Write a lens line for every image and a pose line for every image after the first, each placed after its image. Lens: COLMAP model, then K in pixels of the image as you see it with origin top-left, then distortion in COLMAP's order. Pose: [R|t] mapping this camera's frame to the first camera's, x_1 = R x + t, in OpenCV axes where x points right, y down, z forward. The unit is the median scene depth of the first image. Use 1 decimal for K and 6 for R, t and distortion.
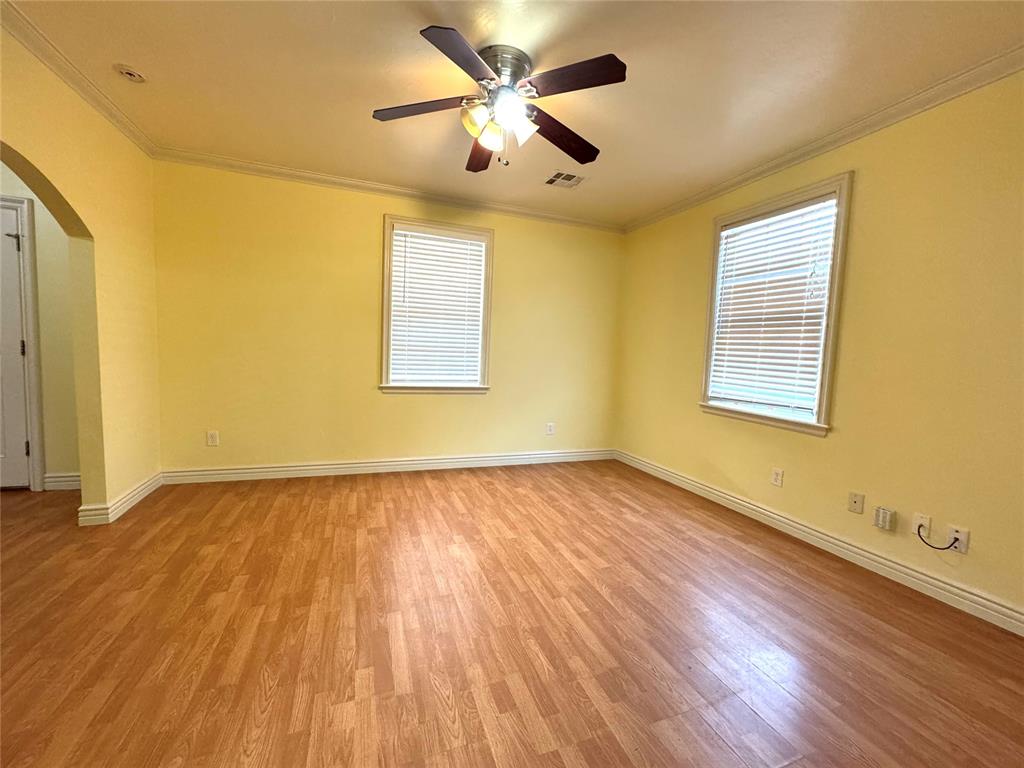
lens RADIAL K [[409.0, 0, 512.0], [0, 409.0, 384.0], [0, 0, 1]] dist [-0.005449, -0.000163]
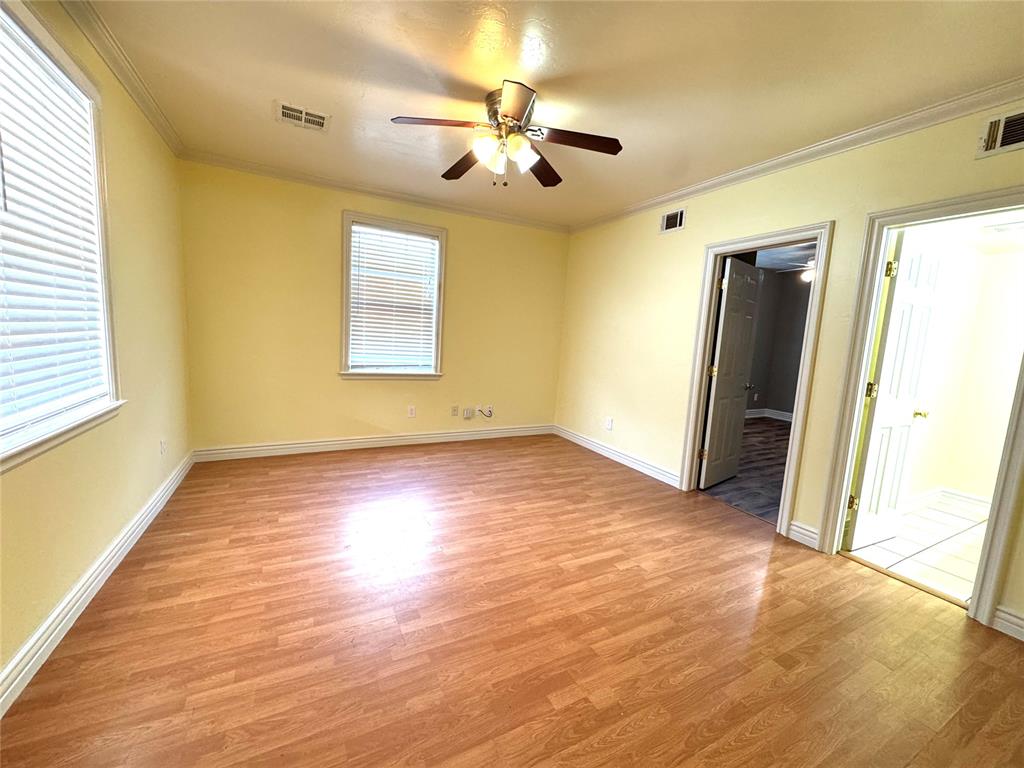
lens RADIAL K [[409.0, 0, 512.0], [0, 409.0, 384.0], [0, 0, 1]] dist [-0.005449, -0.000163]
pose [[-0.125896, -0.170551, 0.977273, -0.922423], [0.017613, 0.984572, 0.174094, -0.142722], [-0.991887, 0.039130, -0.120949, 0.838754]]
